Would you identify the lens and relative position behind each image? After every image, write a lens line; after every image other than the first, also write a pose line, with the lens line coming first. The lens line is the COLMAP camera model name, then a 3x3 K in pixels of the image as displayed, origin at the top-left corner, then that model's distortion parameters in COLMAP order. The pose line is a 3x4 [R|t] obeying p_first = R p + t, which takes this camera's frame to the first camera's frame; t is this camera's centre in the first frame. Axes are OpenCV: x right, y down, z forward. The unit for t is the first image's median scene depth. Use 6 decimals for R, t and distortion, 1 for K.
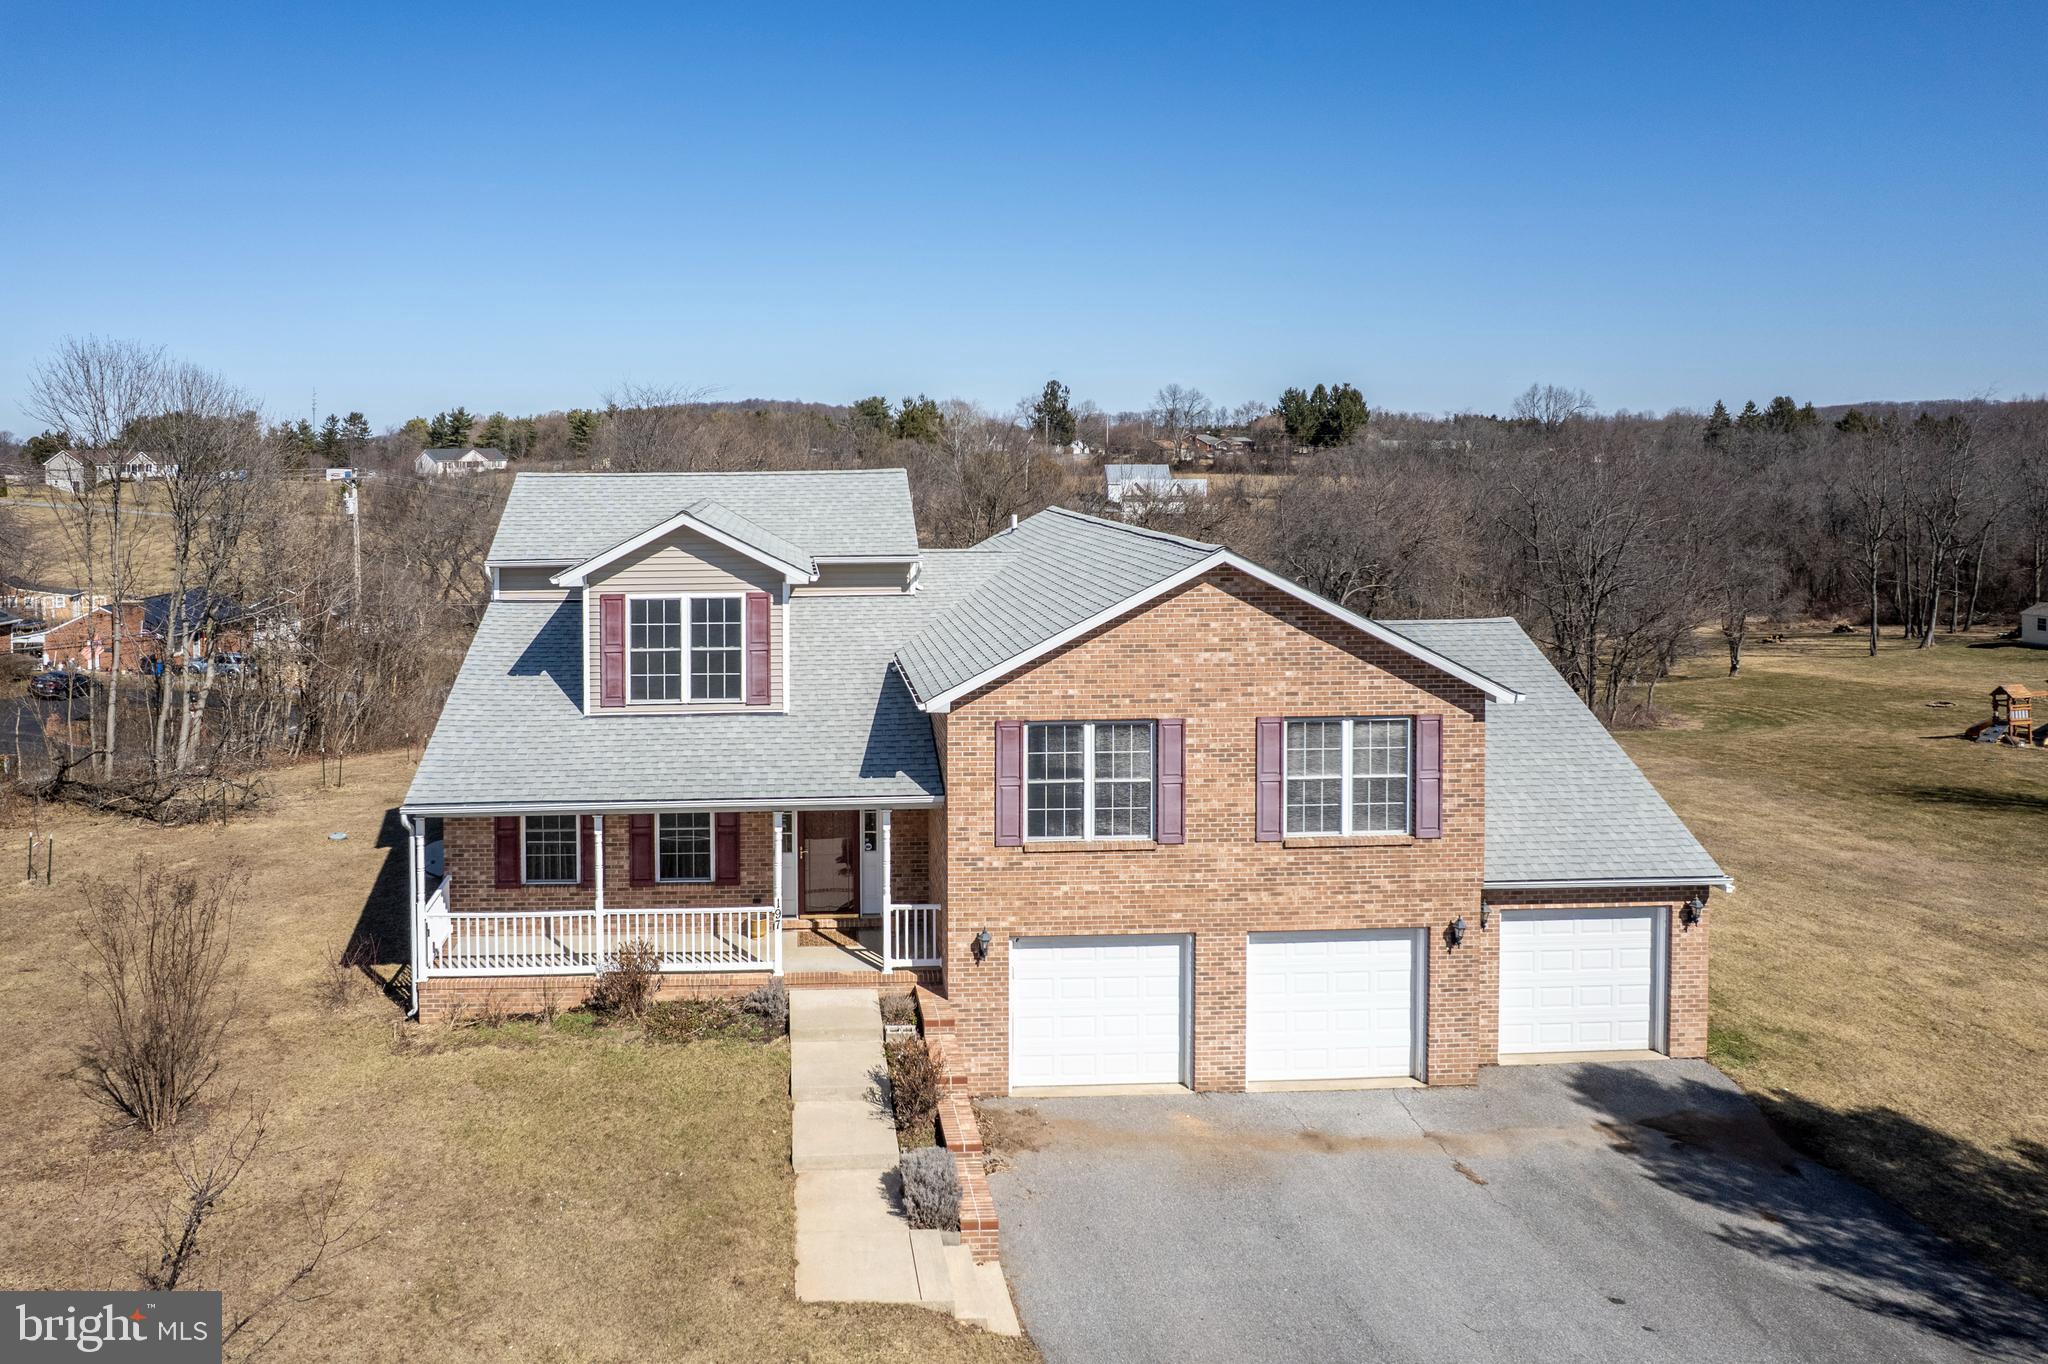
lens RADIAL K [[1394.4, 0, 824.1], [0, 1394.4, 456.9], [0, 0, 1]] dist [-0.052697, 0.022316]
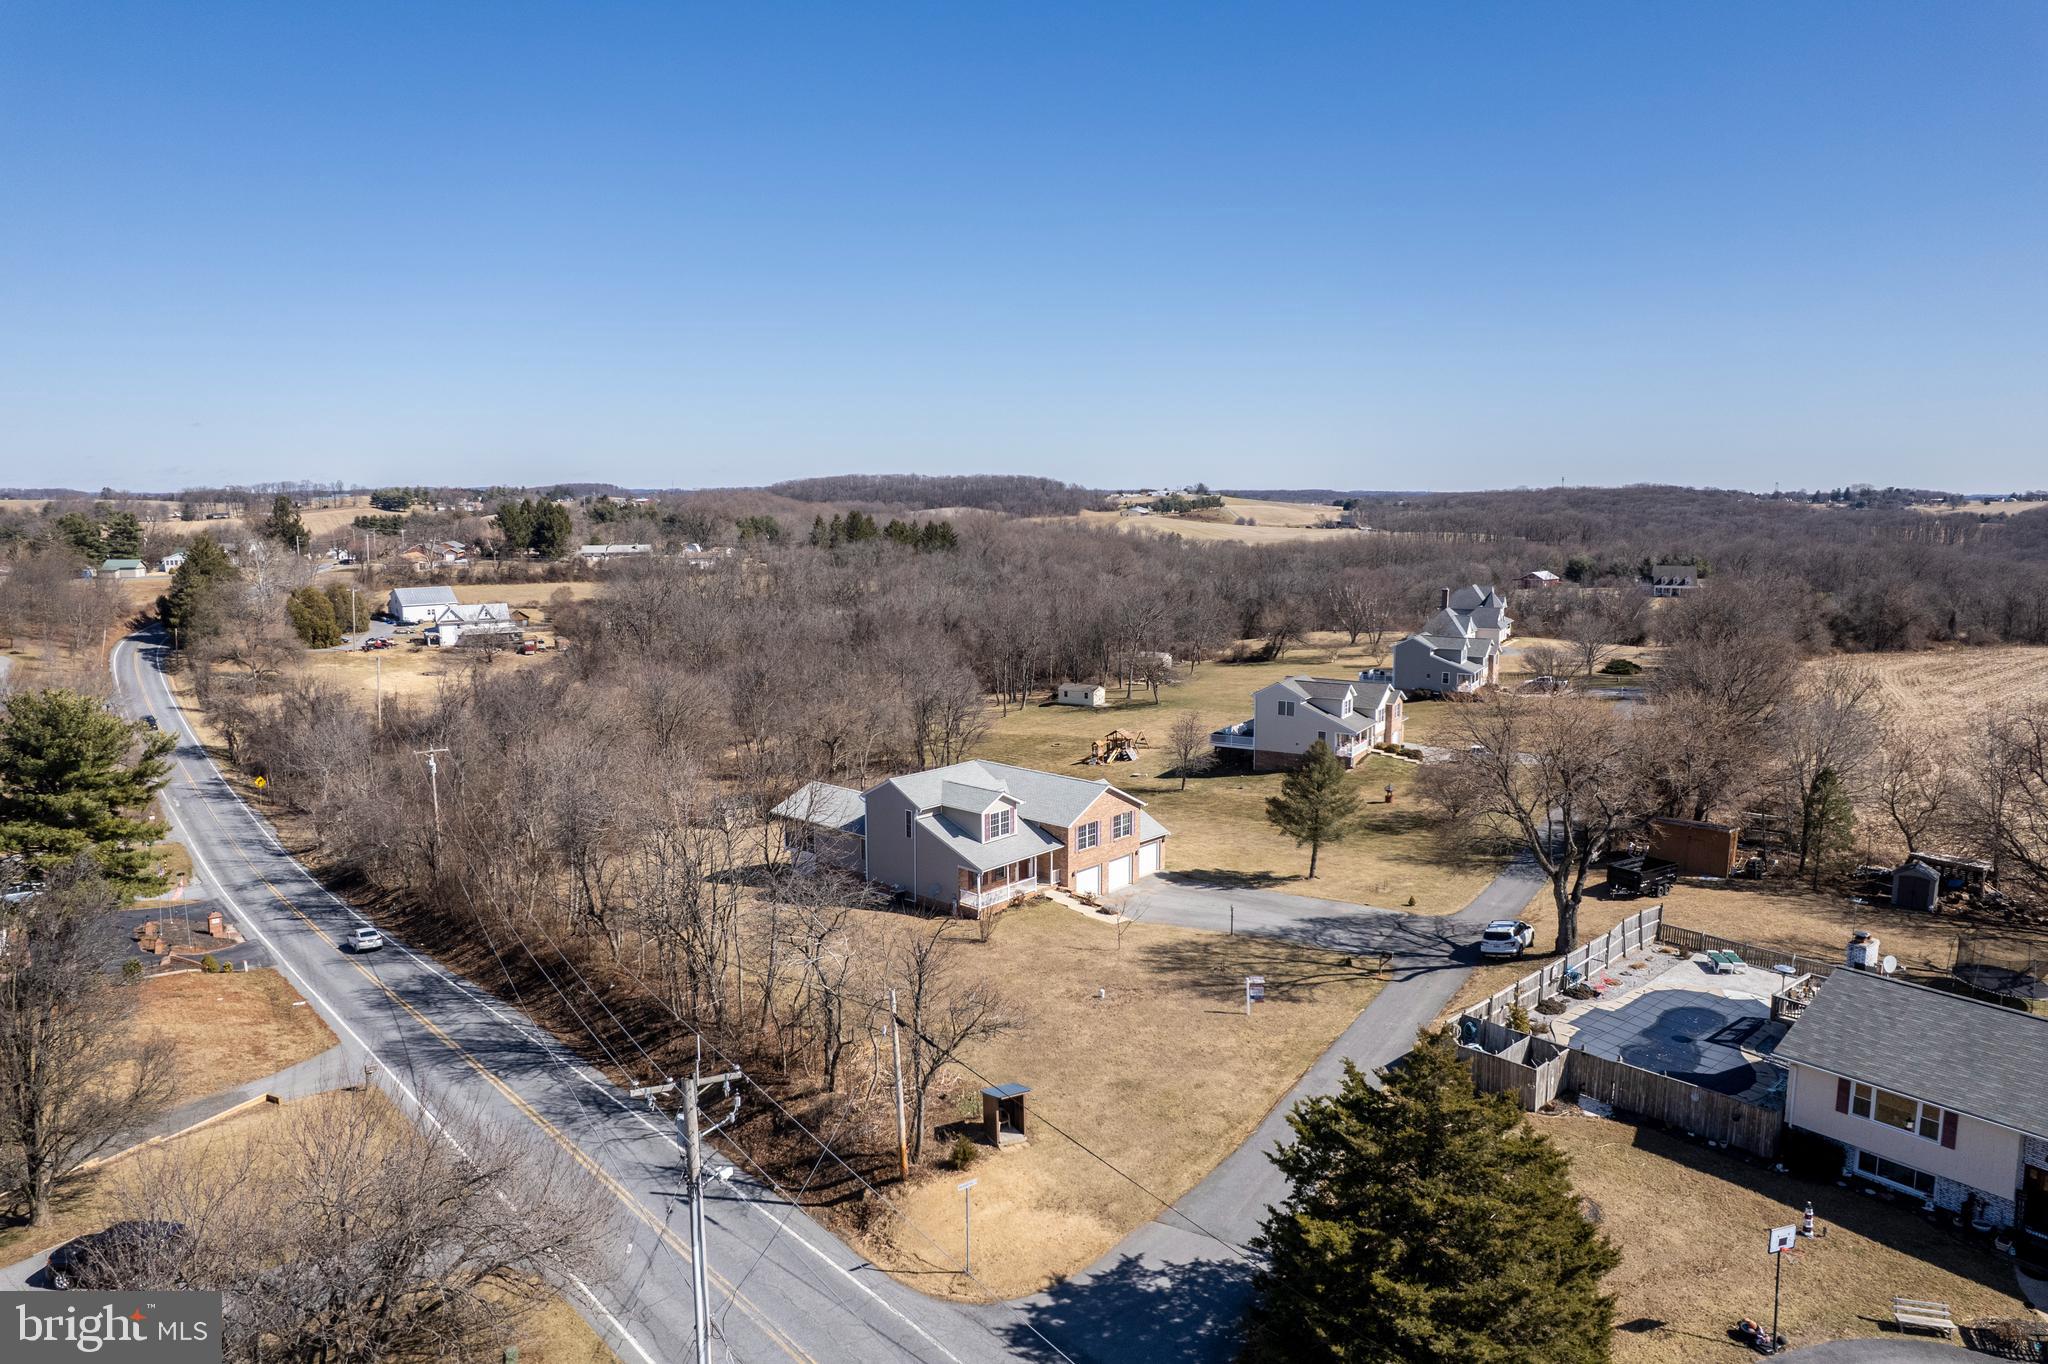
lens RADIAL K [[1290.7, 0, 1027.8], [0, 1290.7, 686.5], [0, 0, 1]] dist [-0.077447, 0.066304]
pose [[0.699562, -0.105531, 0.706736, -2.925475], [0.009294, 0.990295, 0.138673, -0.859547], [-0.714512, -0.090442, 0.693753, -1.810907]]
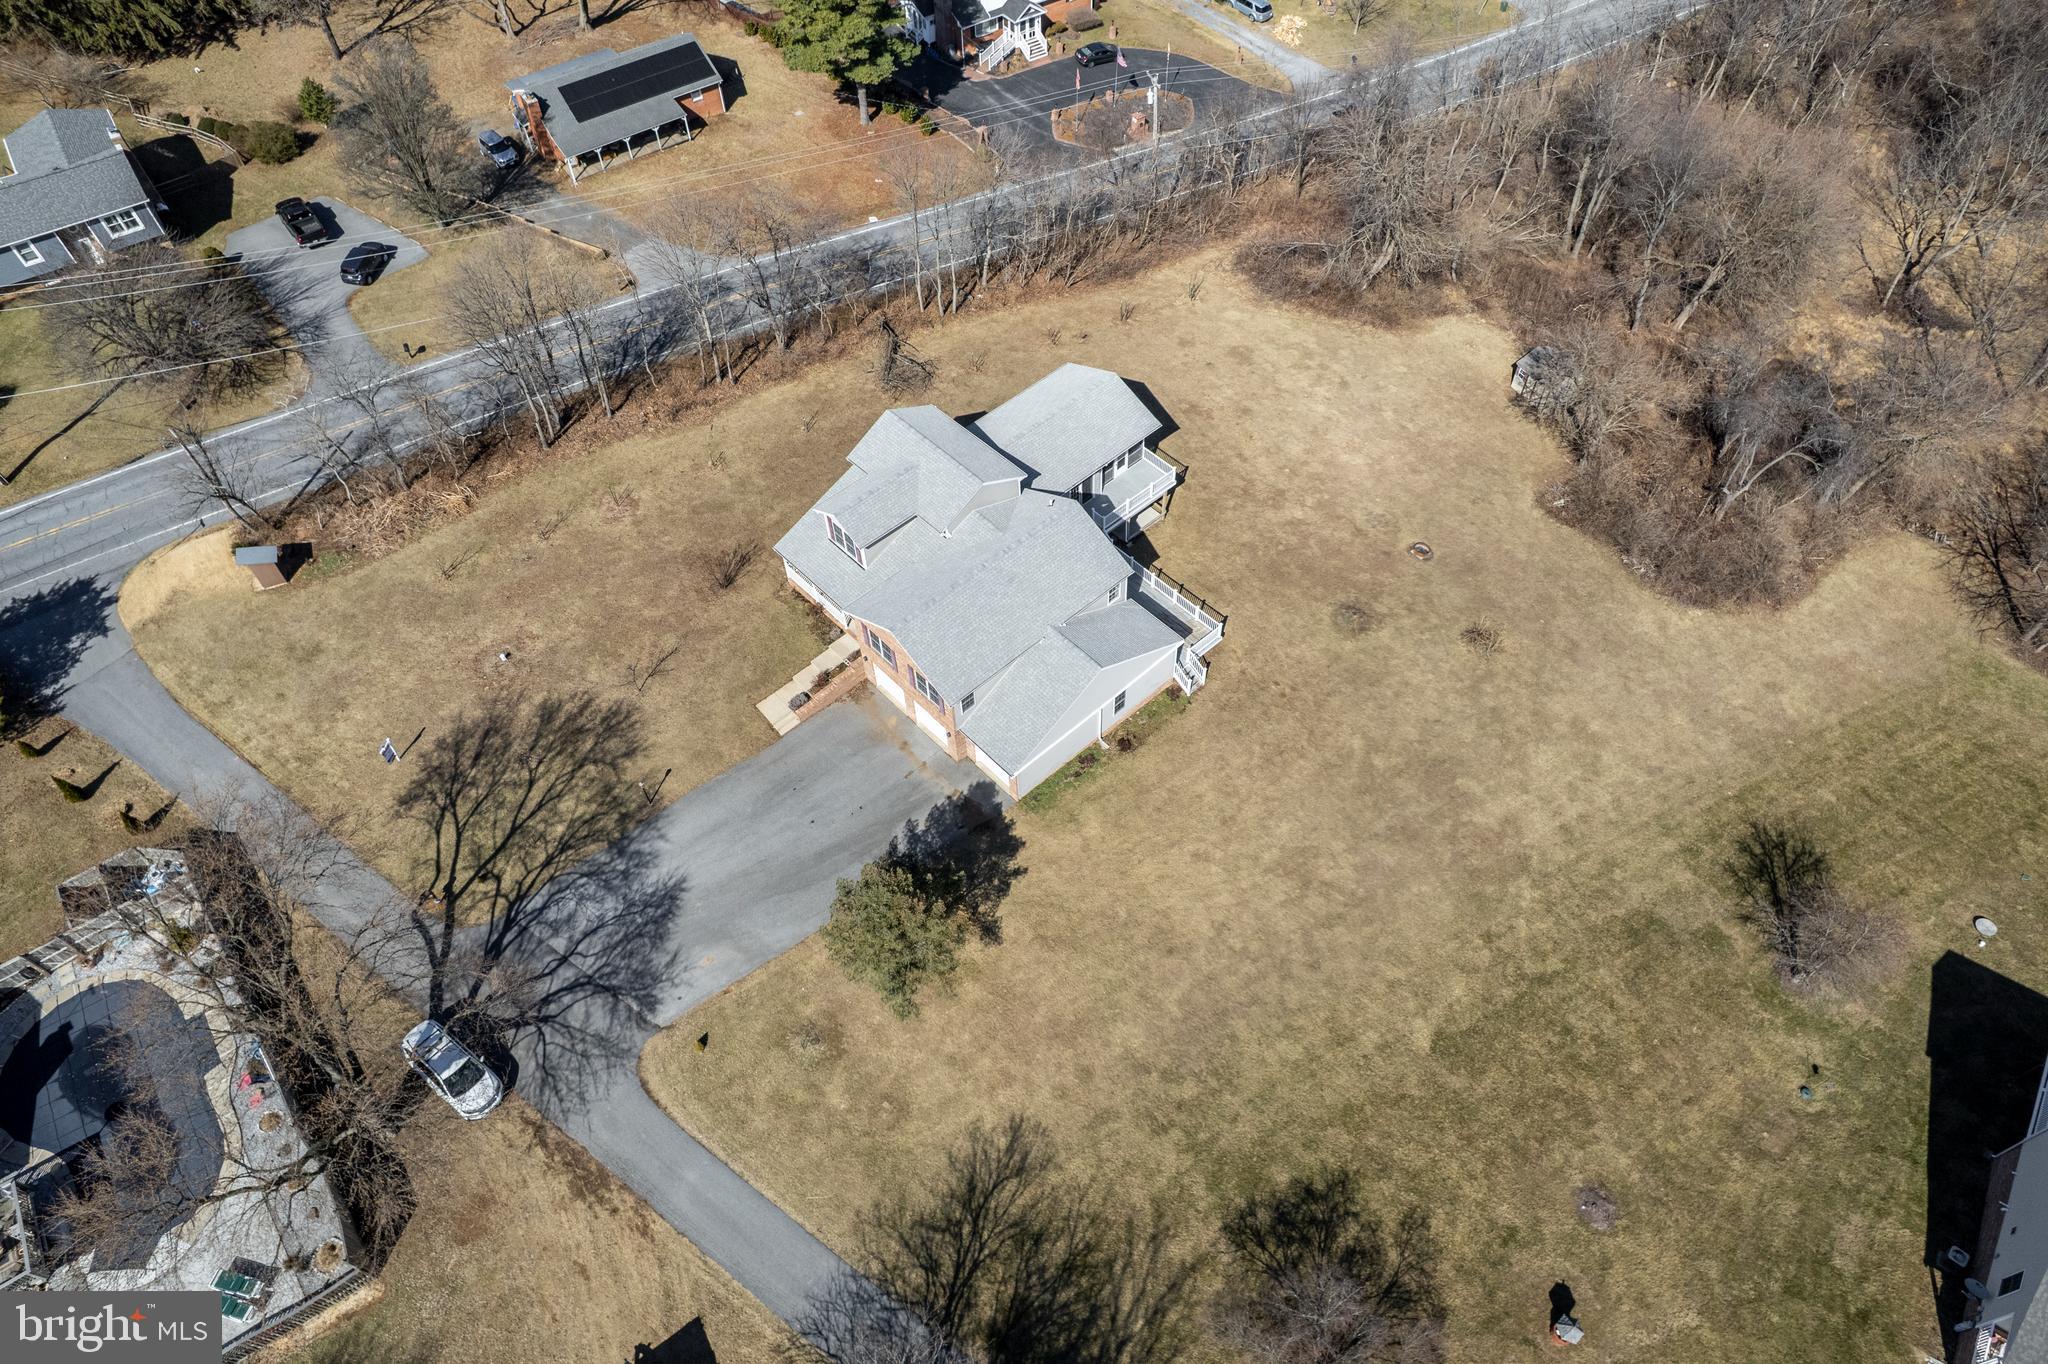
lens RADIAL K [[1290.7, 0, 1027.8], [0, 1290.7, 686.5], [0, 0, 1]] dist [-0.077447, 0.066304]
pose [[0.661828, 0.598812, -0.451007, 1.961038], [0.007900, 0.596014, 0.802935, -2.328526], [0.749614, -0.534968, 0.389729, -0.073866]]
